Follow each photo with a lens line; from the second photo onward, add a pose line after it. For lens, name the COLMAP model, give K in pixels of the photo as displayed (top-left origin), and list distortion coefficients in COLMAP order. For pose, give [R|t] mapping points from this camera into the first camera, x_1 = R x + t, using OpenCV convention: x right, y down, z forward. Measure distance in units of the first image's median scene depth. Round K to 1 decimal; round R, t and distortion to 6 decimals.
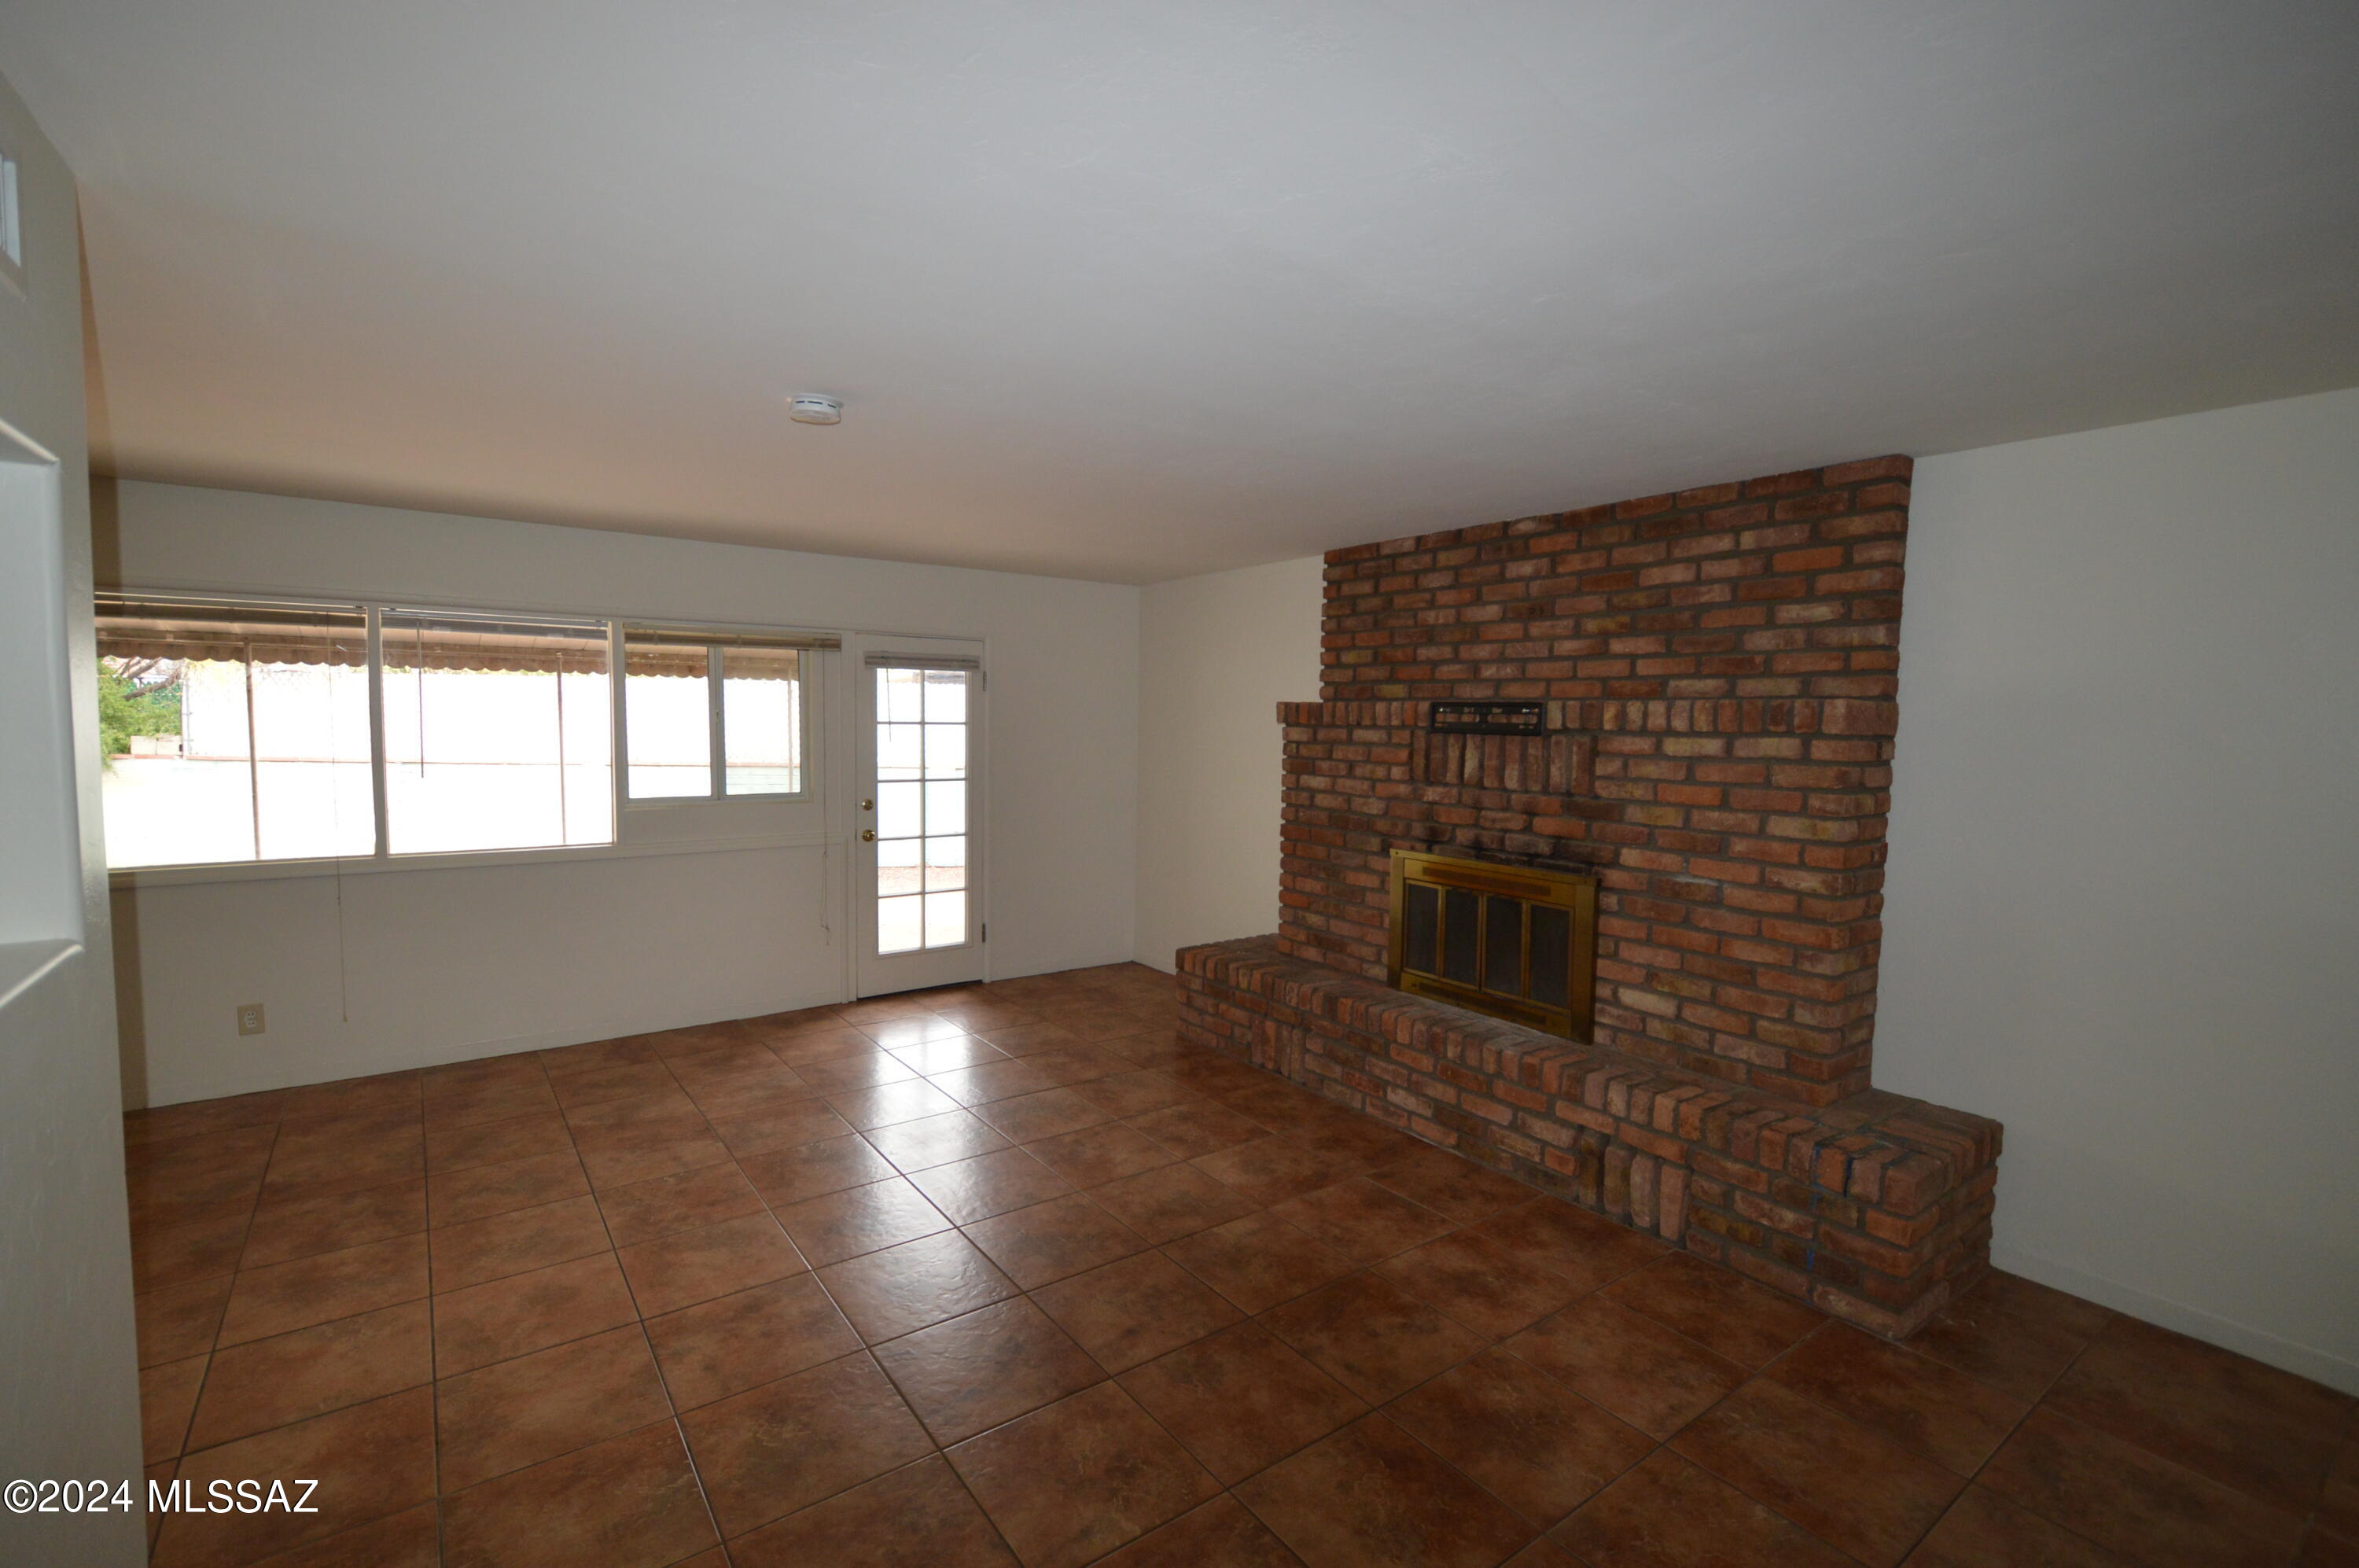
lens RADIAL K [[1055.5, 0, 1179.5], [0, 1055.5, 784.0], [0, 0, 1]] dist [0.001170, 0.000042]
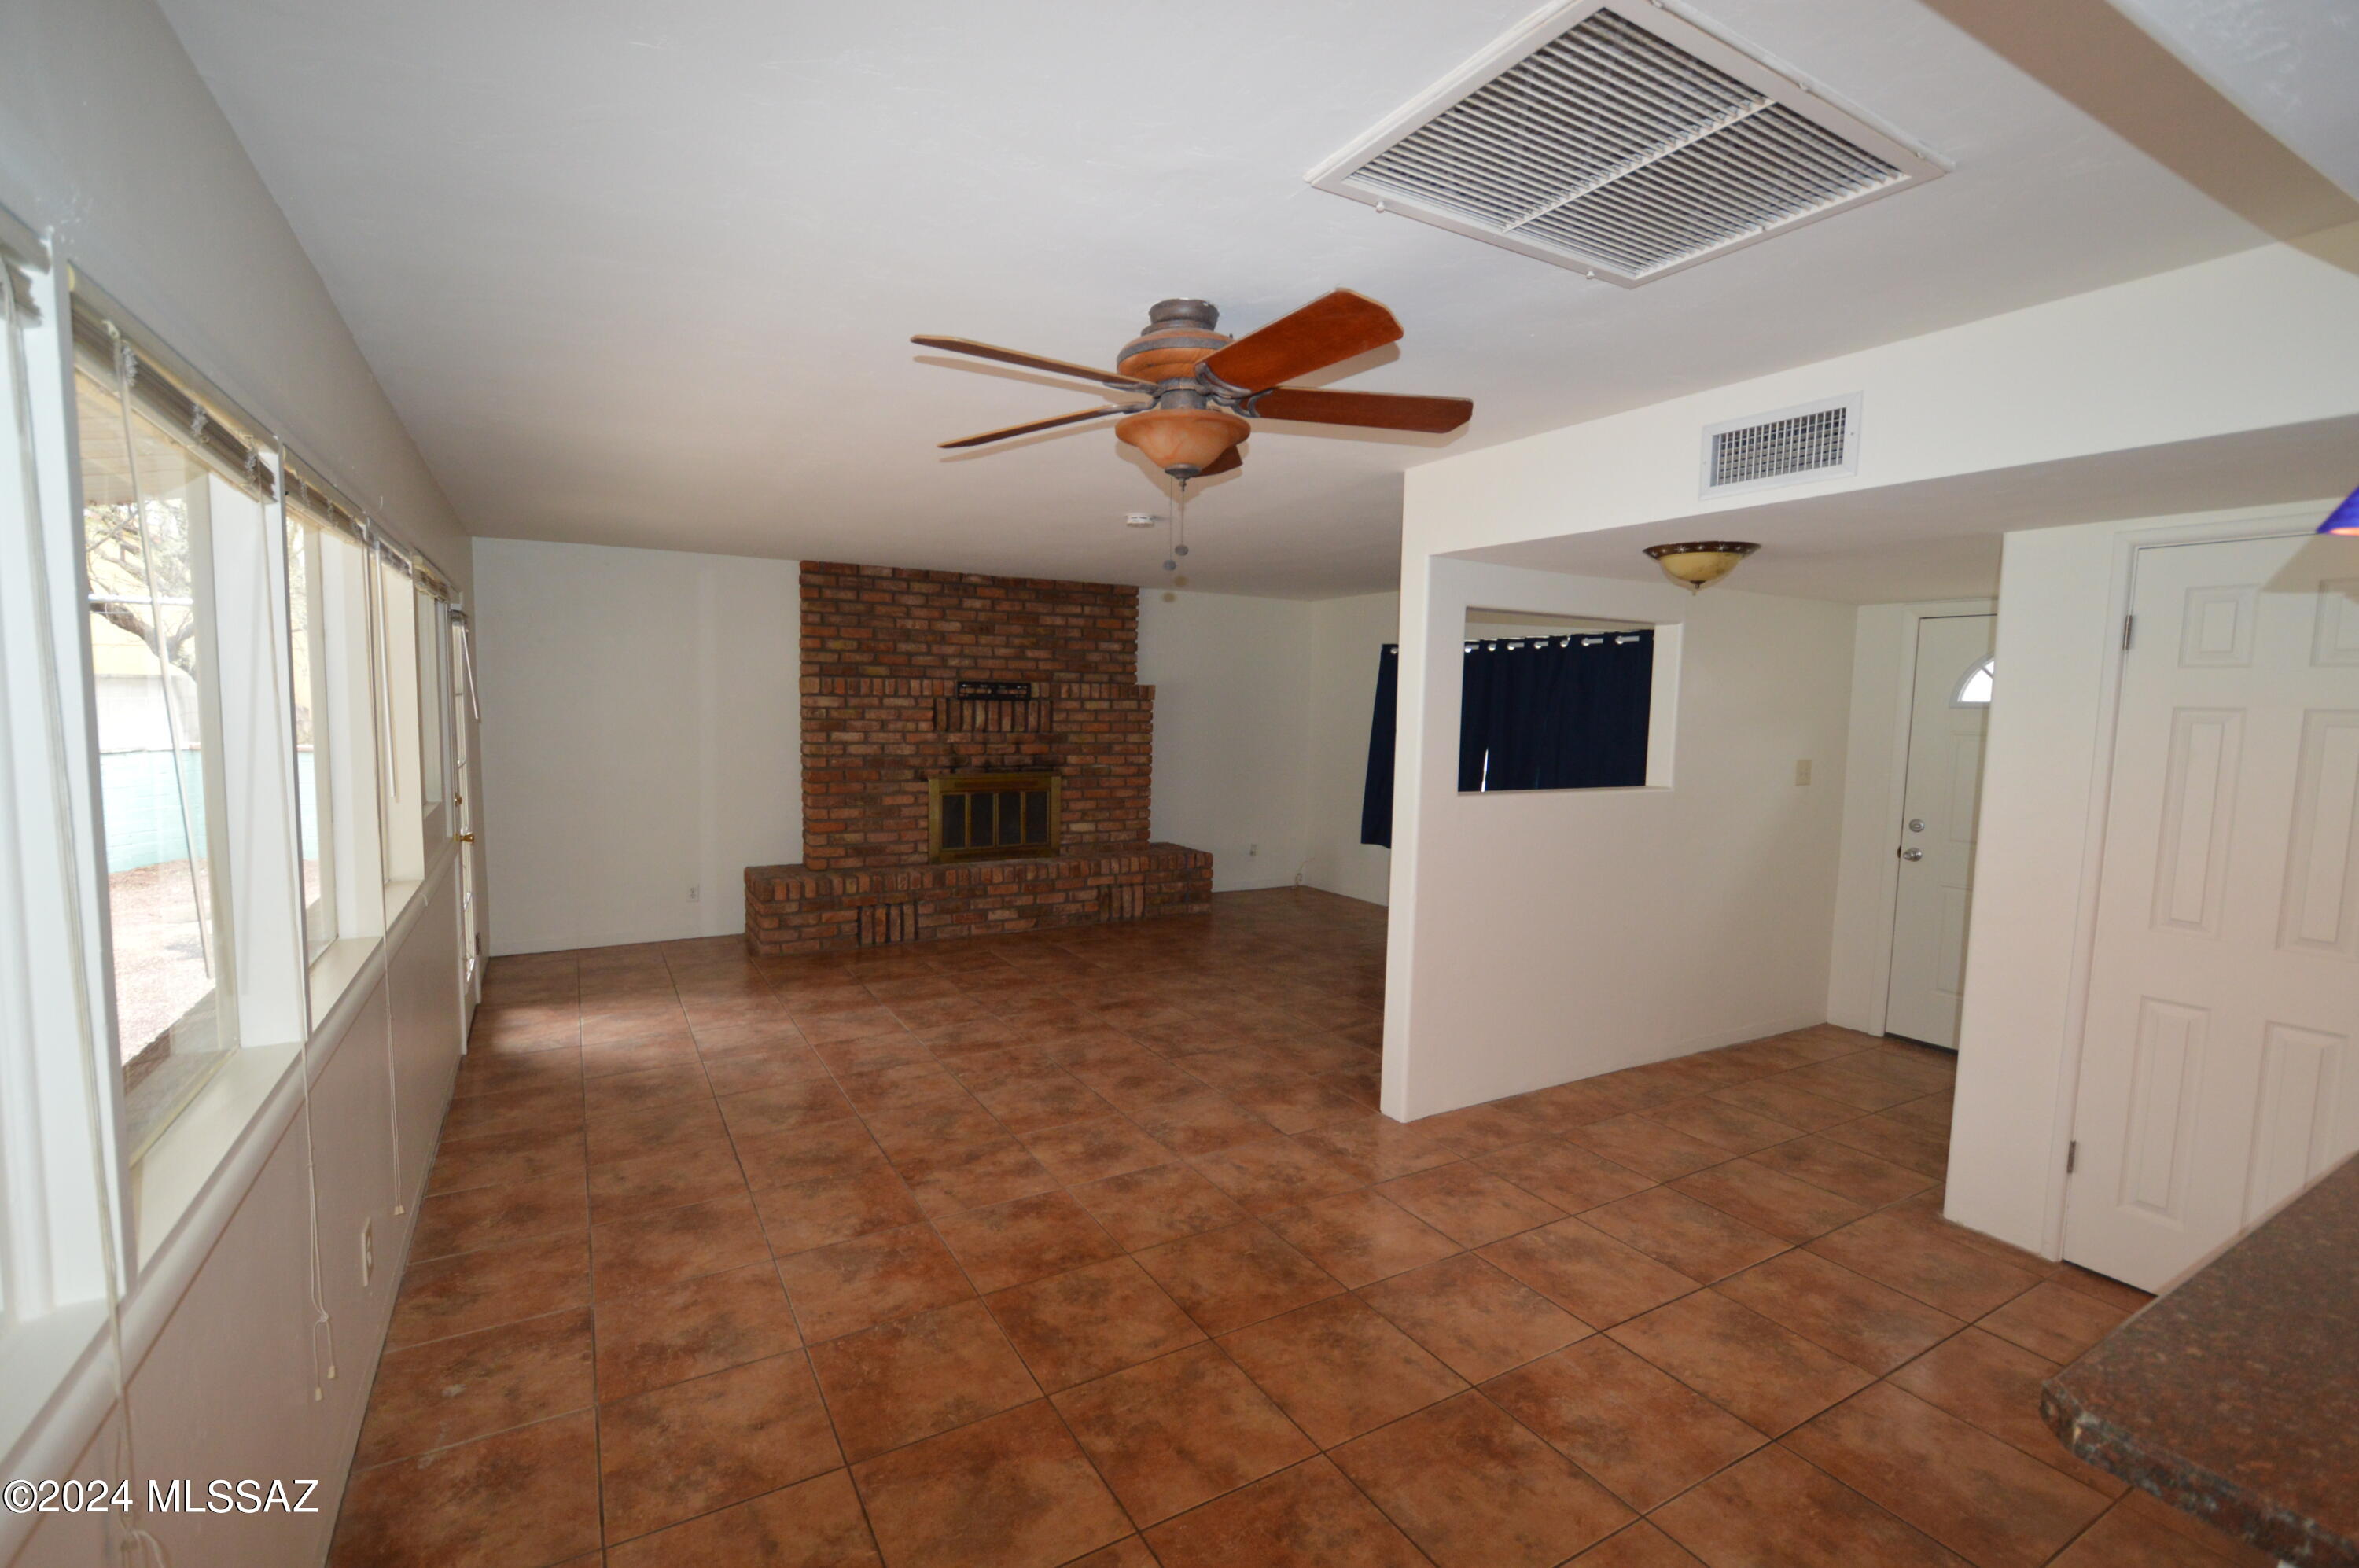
lens RADIAL K [[1055.5, 0, 1179.5], [0, 1055.5, 784.0], [0, 0, 1]] dist [0.001170, 0.000042]
pose [[0.083371, -0.091060, 0.992349, -1.431848], [0.048441, 0.995009, 0.087235, -0.047134], [-0.995341, 0.040797, 0.087366, 0.548728]]
